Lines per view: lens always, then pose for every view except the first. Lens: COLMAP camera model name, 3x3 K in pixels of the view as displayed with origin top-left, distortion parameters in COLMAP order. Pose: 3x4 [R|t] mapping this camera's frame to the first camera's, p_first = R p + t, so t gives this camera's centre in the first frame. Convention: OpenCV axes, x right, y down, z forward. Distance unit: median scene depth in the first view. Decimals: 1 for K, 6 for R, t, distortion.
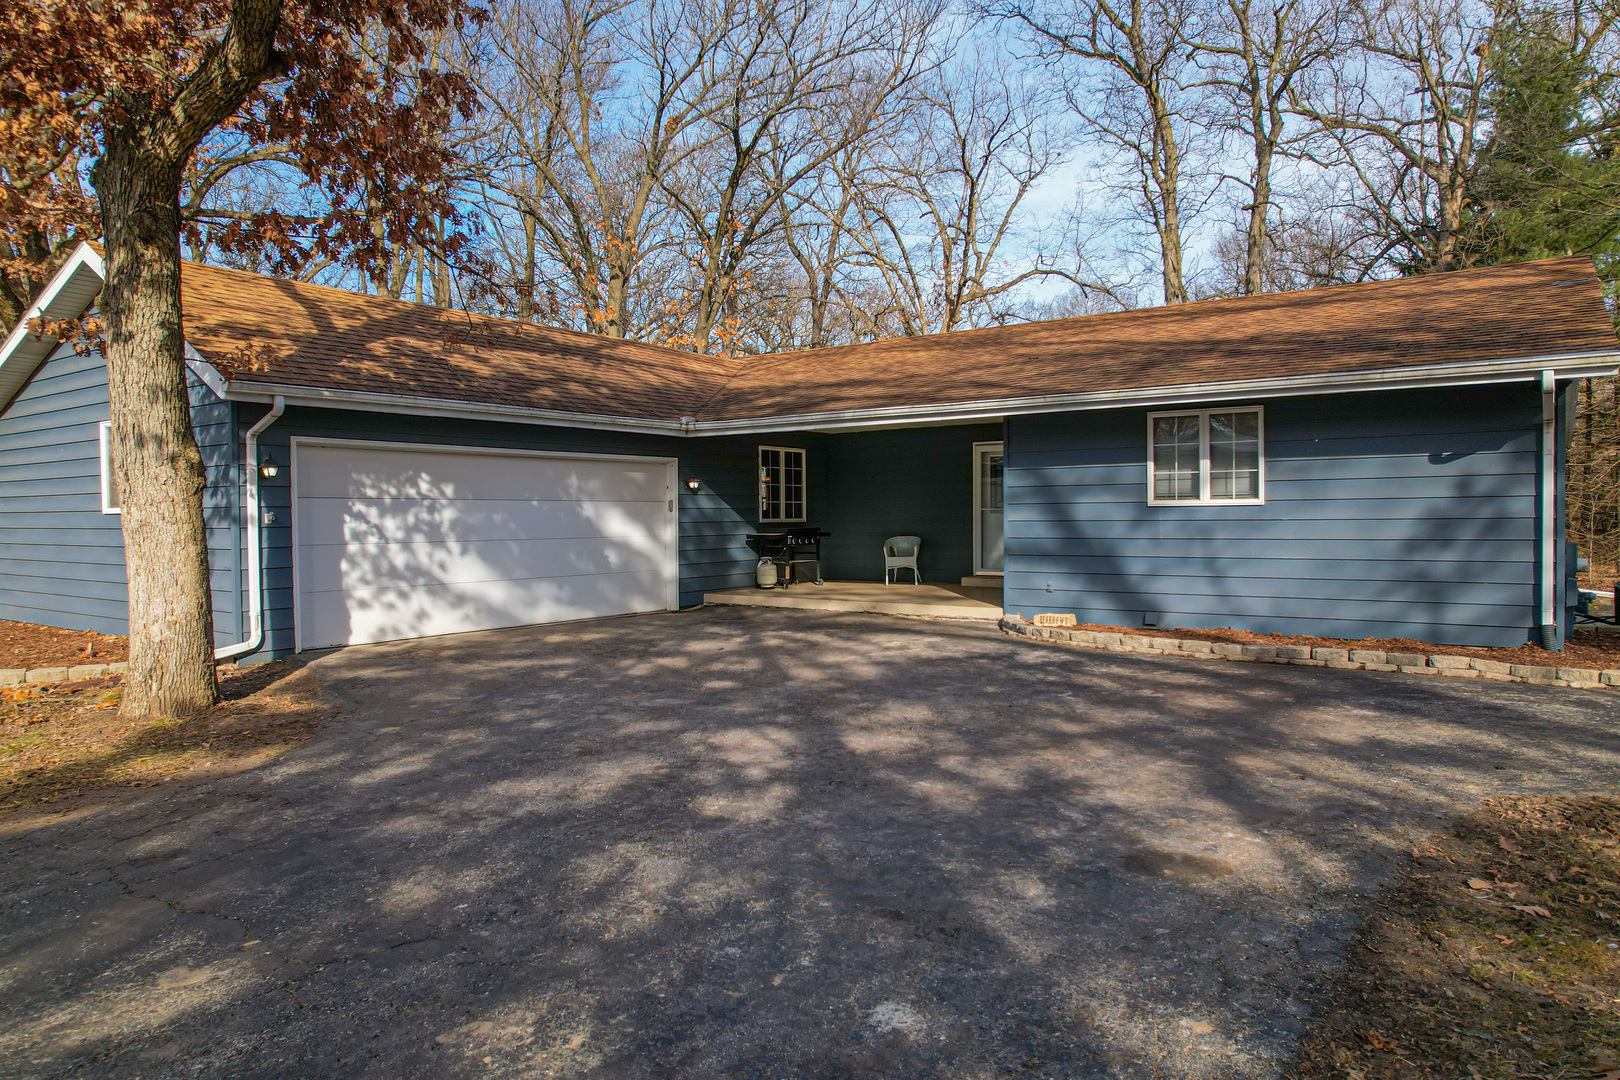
lens RADIAL K [[1028.7, 0, 824.7], [0, 1028.7, 542.9], [0, 0, 1]] dist [-0.074273, 0.065150]
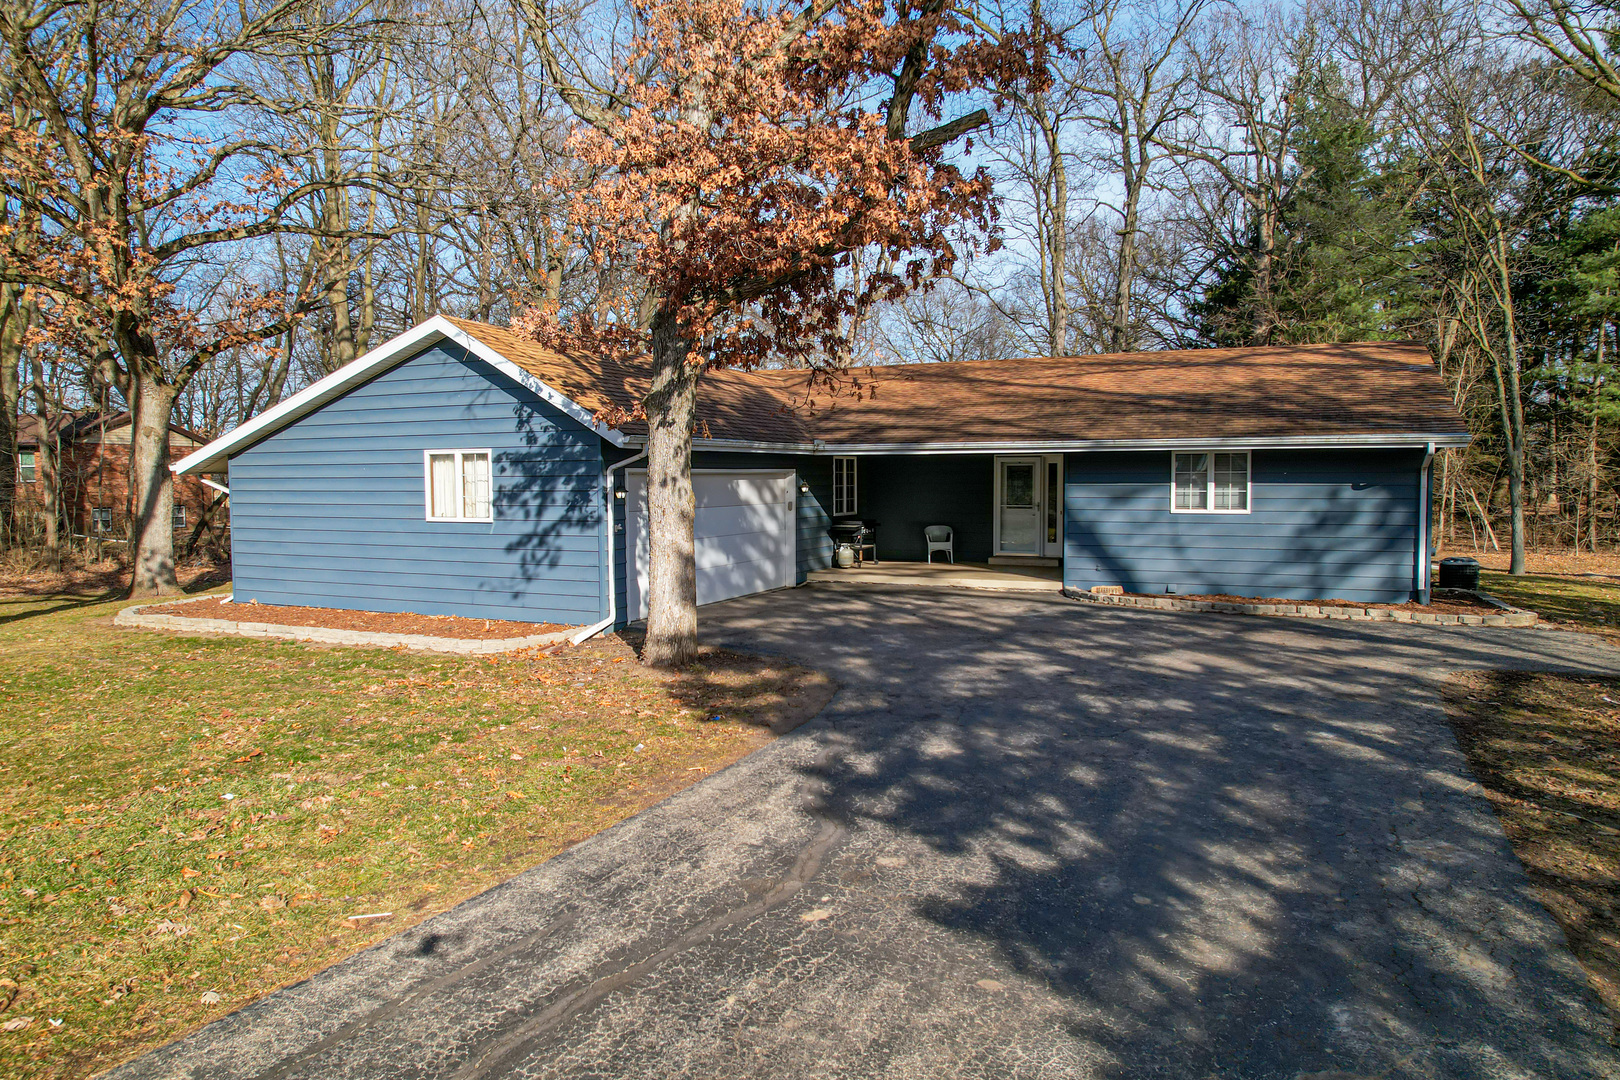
lens RADIAL K [[1074.8, 0, 796.4], [0, 1074.8, 538.4], [0, 0, 1]] dist [-0.071401, 0.058612]
pose [[0.983094, -0.007990, 0.182926, -0.437961], [0.002121, 0.999477, 0.032260, -0.043535], [-0.183088, -0.031327, 0.982597, -0.372996]]
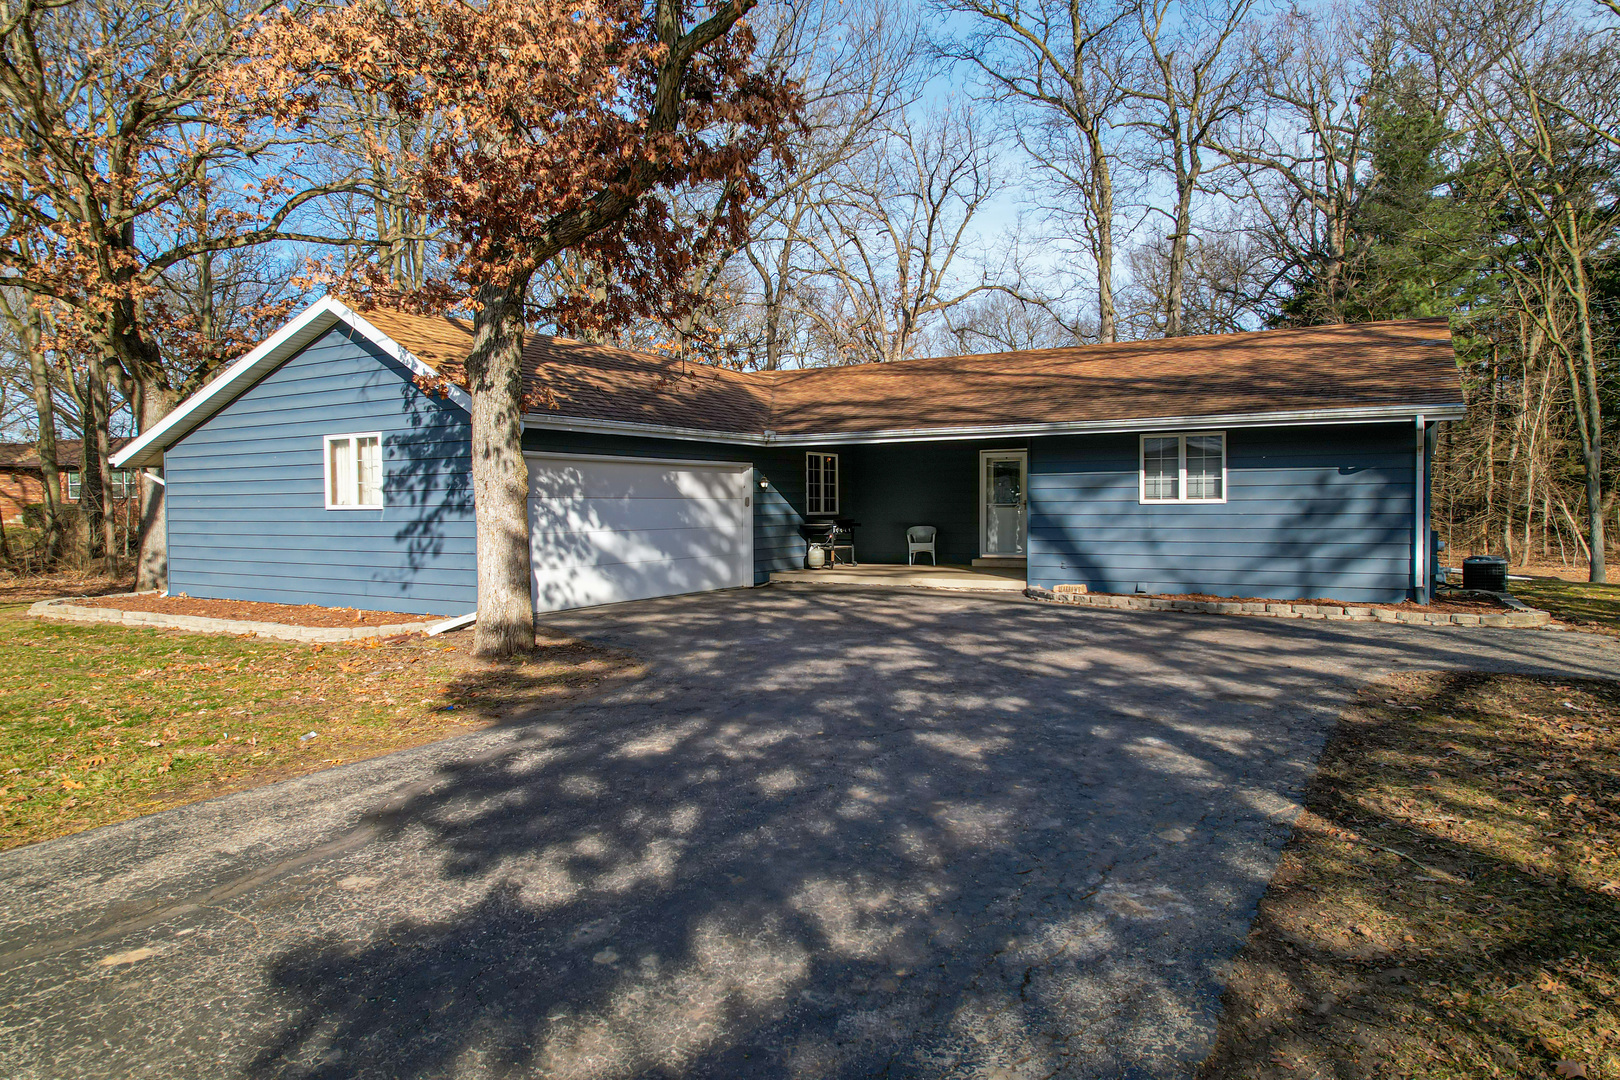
lens RADIAL K [[1028.7, 0, 824.7], [0, 1028.7, 542.9], [0, 0, 1]] dist [-0.074273, 0.065150]
pose [[0.995559, -0.003485, 0.094079, -0.195061], [0.002439, 0.999934, 0.011230, -0.000330], [-0.094112, -0.010950, 0.995501, -0.263884]]
